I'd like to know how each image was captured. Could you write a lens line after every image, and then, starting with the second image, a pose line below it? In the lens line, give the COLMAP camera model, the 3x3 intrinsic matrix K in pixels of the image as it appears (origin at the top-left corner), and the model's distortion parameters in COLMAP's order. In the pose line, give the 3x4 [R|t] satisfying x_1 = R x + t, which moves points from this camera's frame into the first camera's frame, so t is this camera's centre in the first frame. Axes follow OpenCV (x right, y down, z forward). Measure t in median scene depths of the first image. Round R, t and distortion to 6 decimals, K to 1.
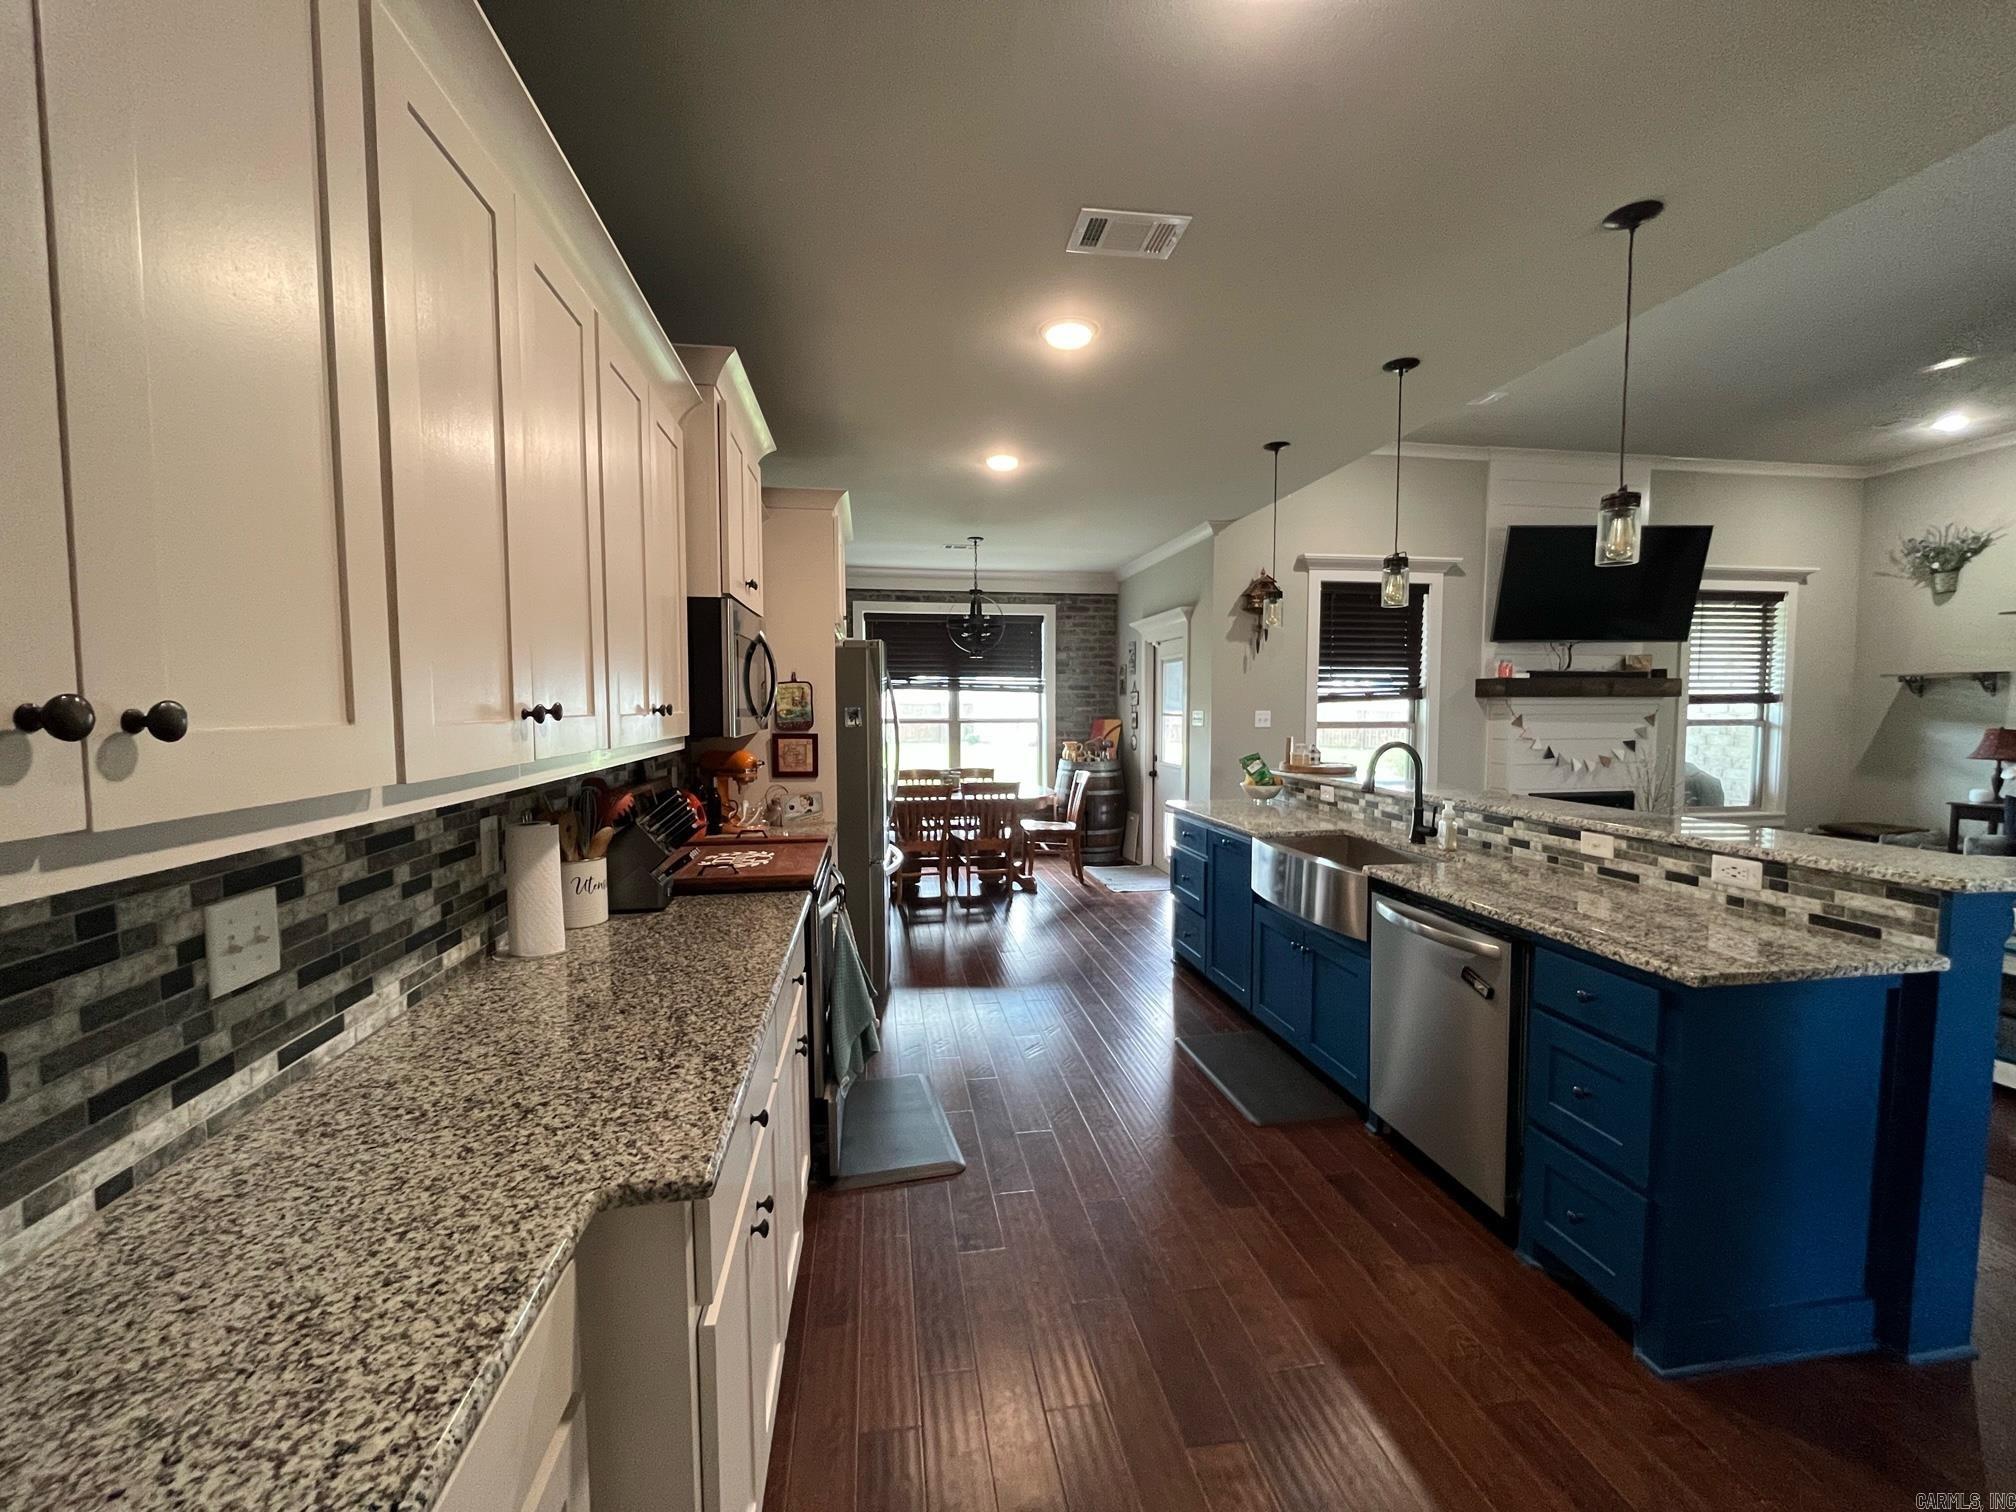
lens RADIAL K [[813.7, 0, 1005.5], [0, 813.7, 752.3], [0, 0, 1]] dist [-0.003302, -0.000308]
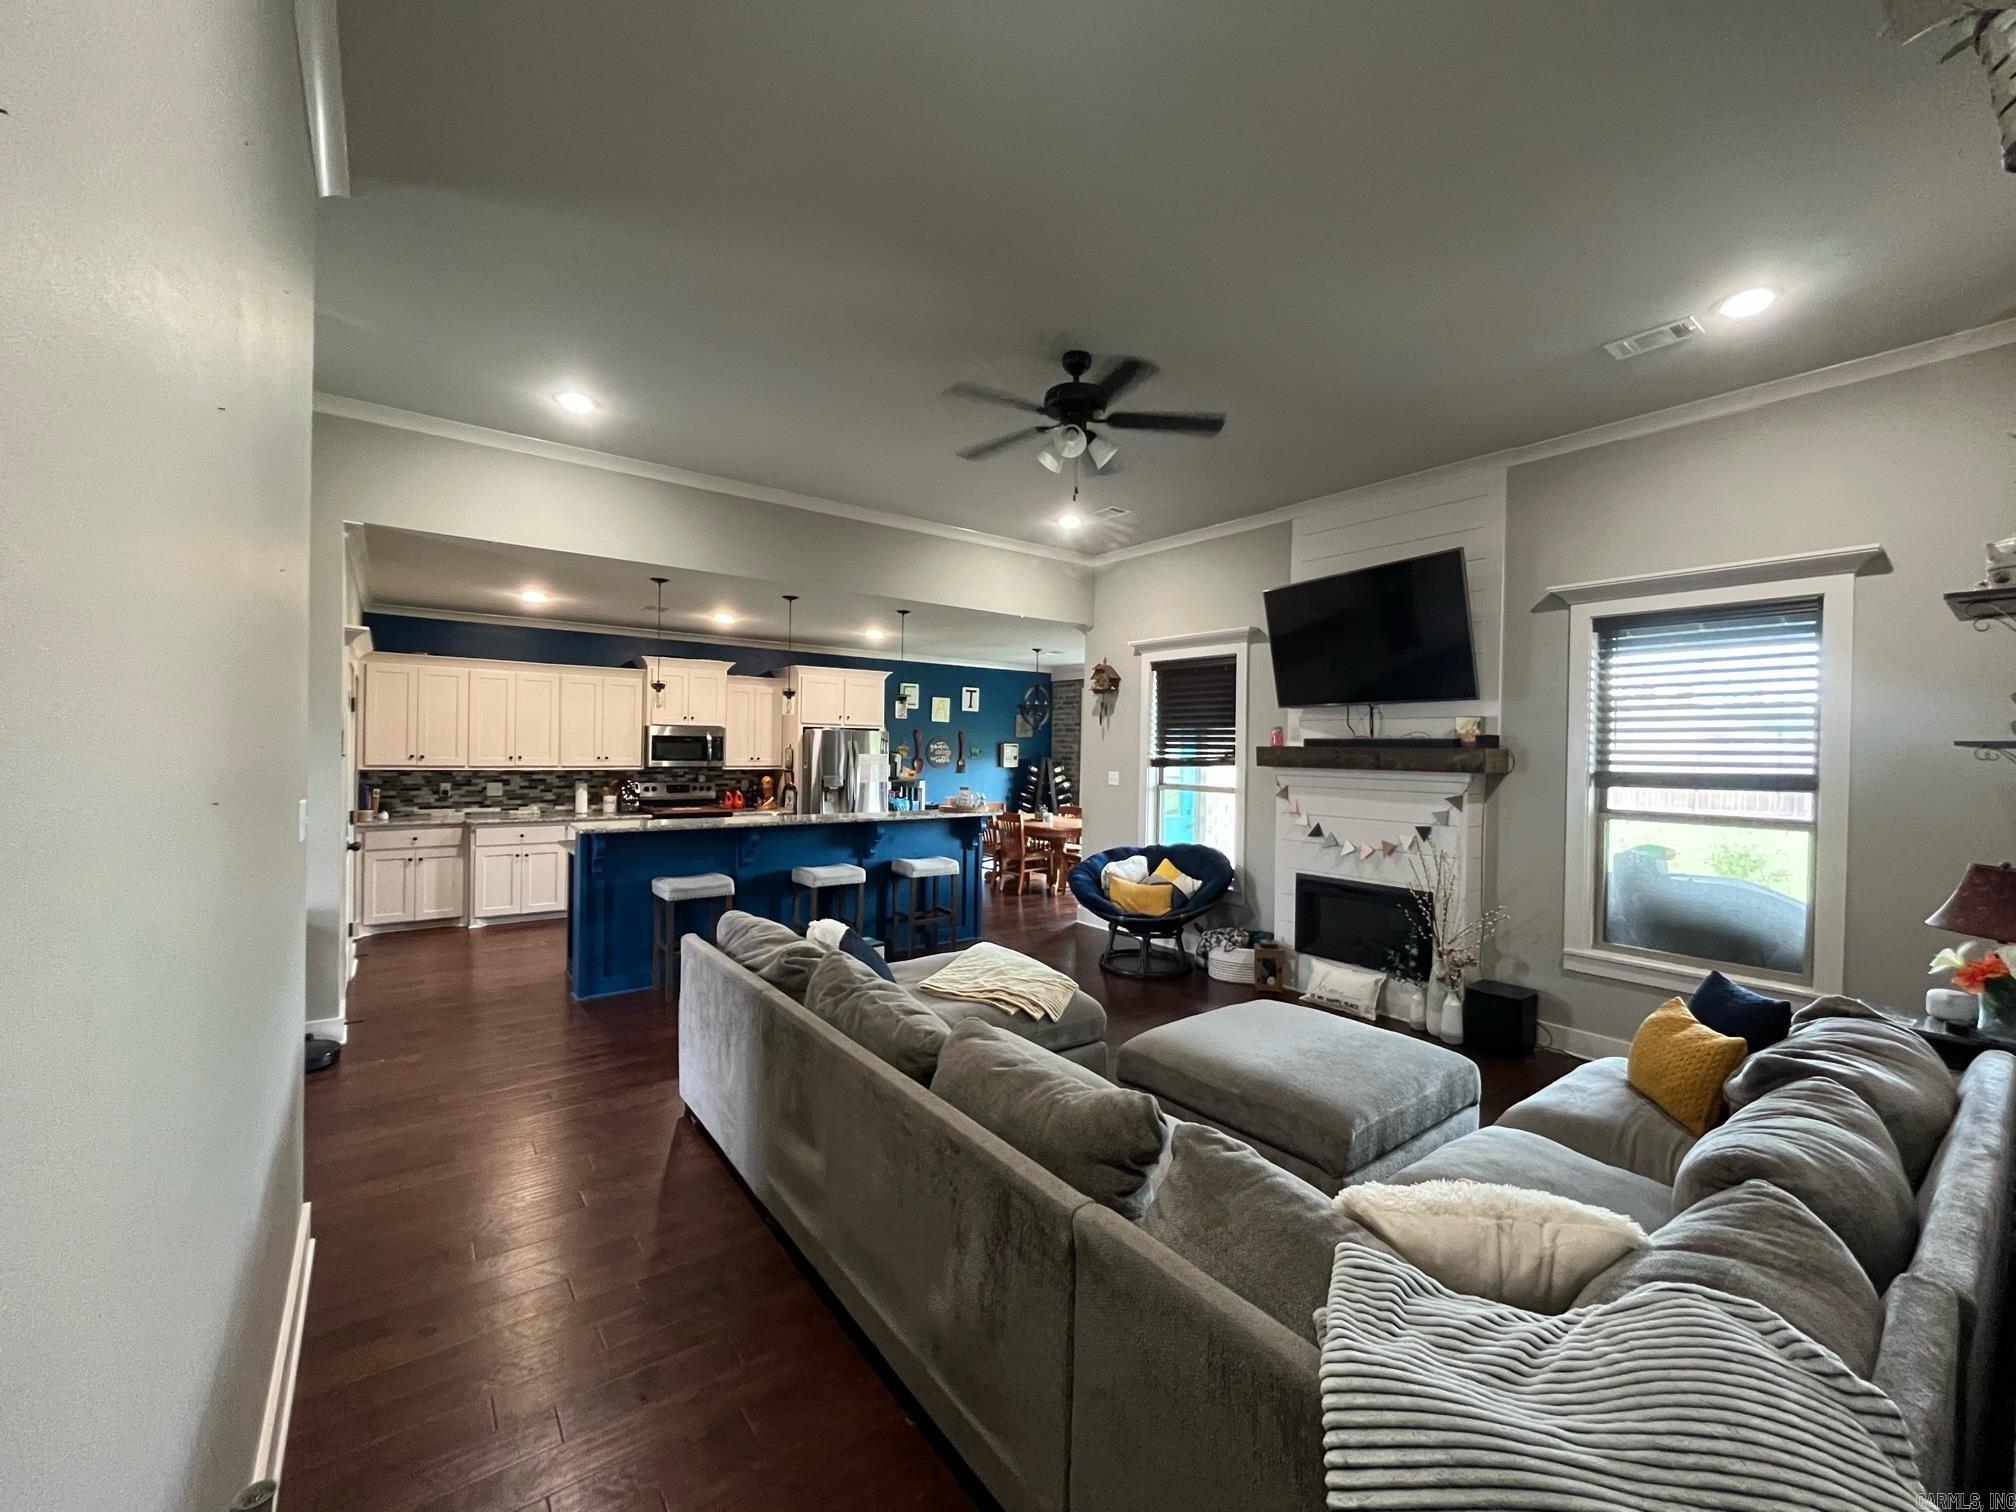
lens RADIAL K [[813.7, 0, 1013.3], [0, 813.7, 748.0], [0, 0, 1]] dist [-0.003302, -0.000308]
pose [[0.476776, 0.009465, -0.878974, 2.188372], [-0.068860, 0.997271, -0.026613, -0.072140], [0.876324, 0.073214, 0.476127, 0.467311]]
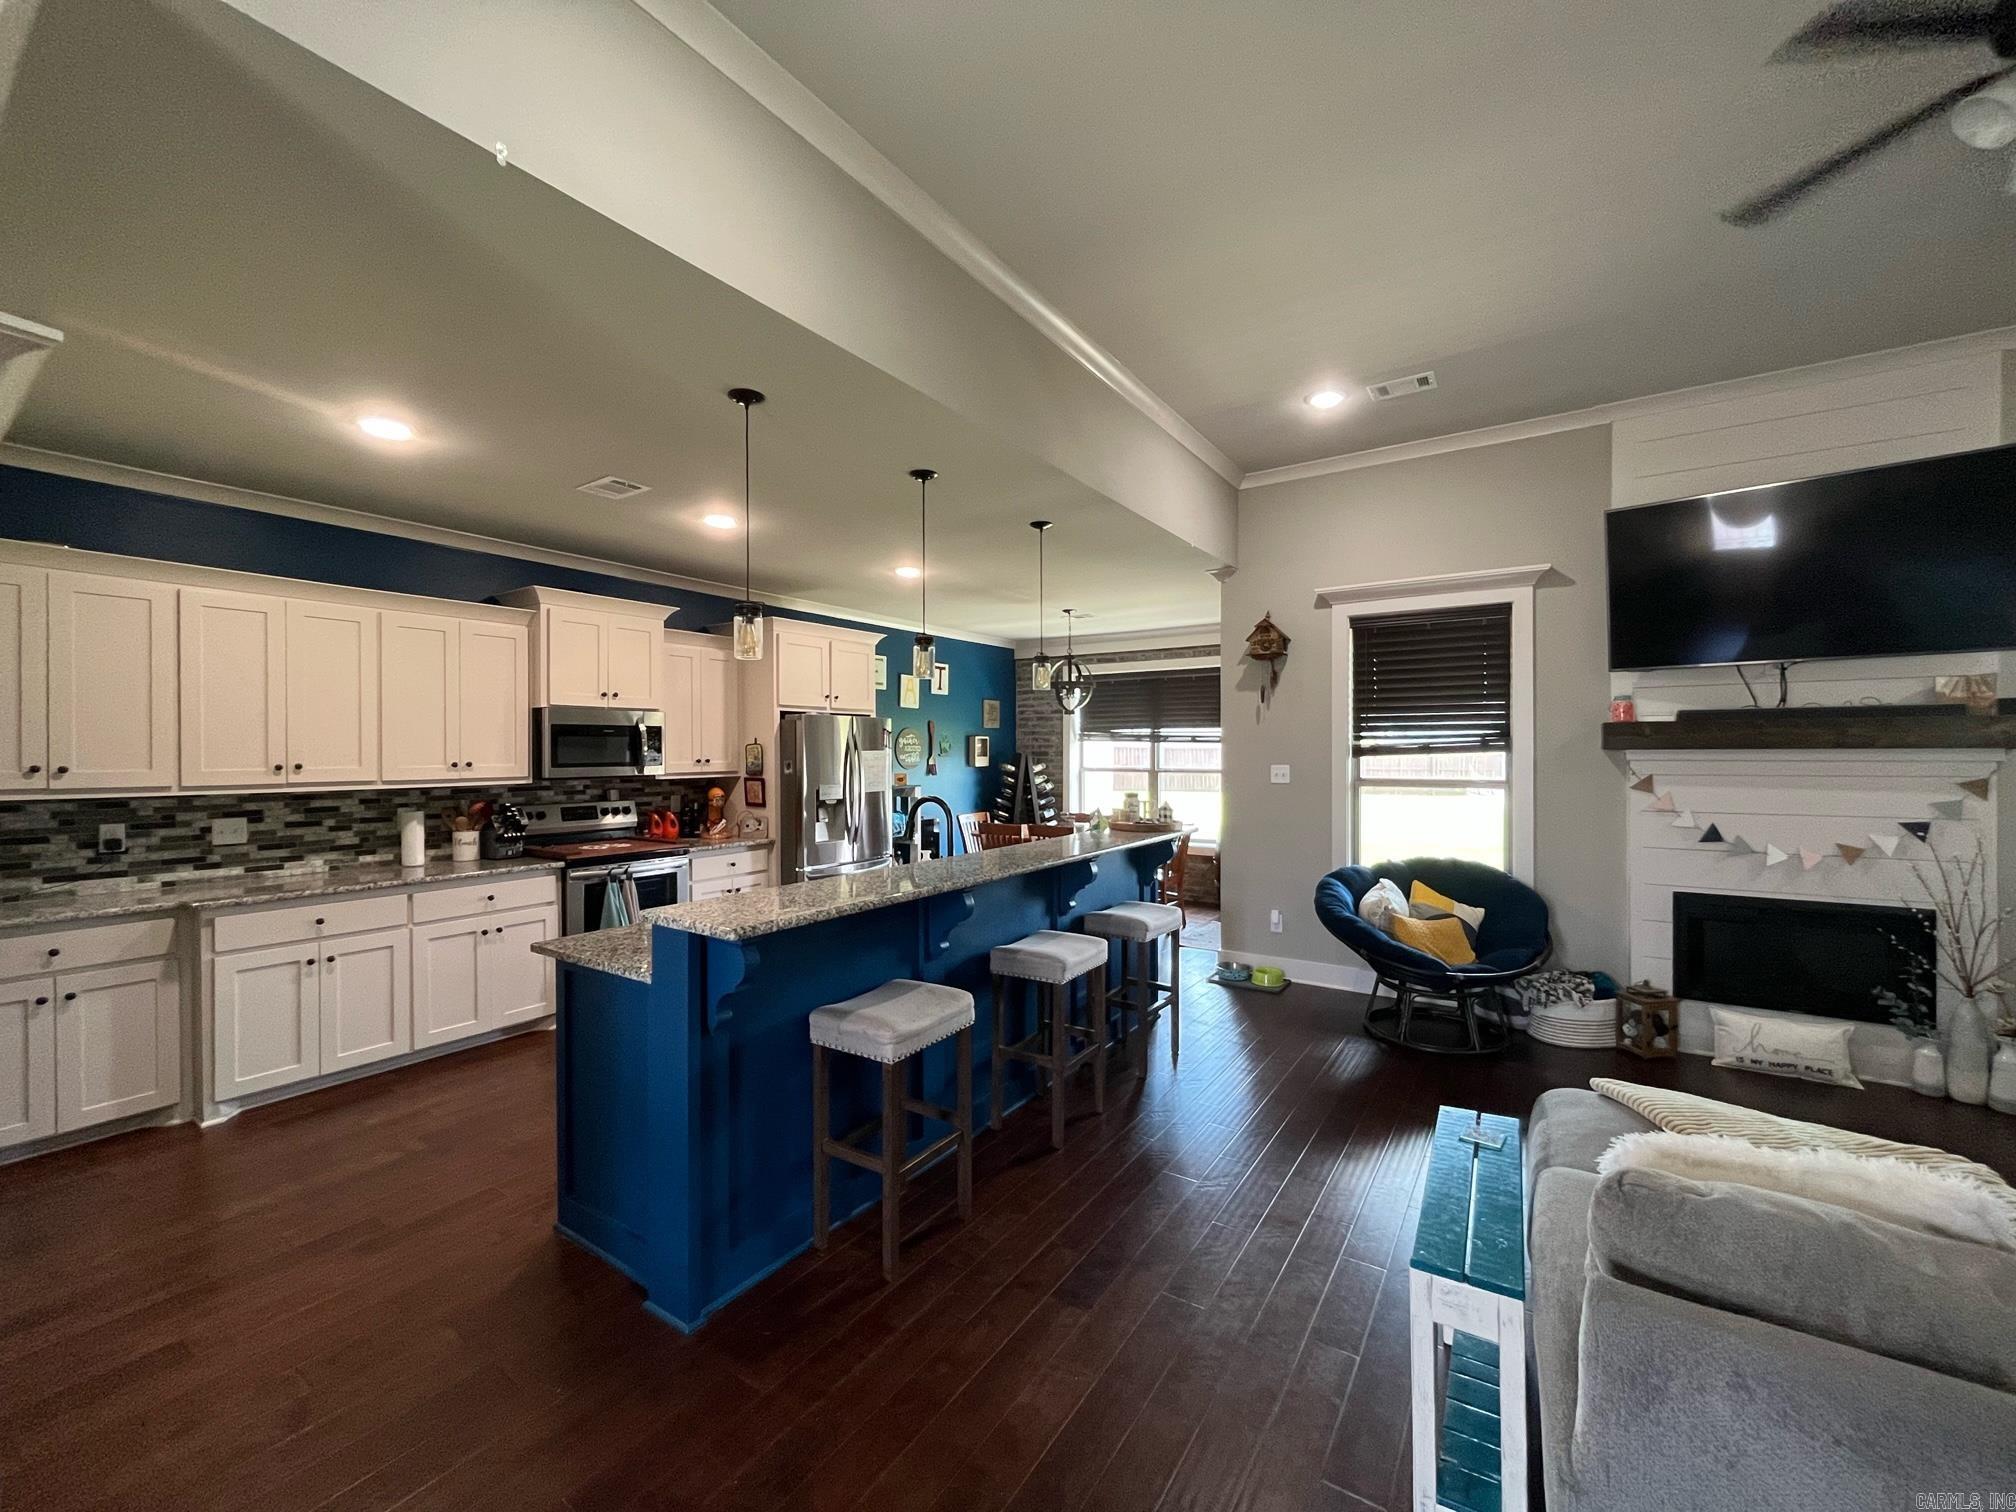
lens RADIAL K [[813.7, 0, 1008.9], [0, 813.7, 748.0], [0, 0, 1]] dist [-0.003302, -0.000308]
pose [[0.734064, -0.002849, -0.679074, 1.179926], [-0.037832, 0.998267, -0.045084, -0.029055], [0.678026, 0.058785, 0.732684, 0.209369]]
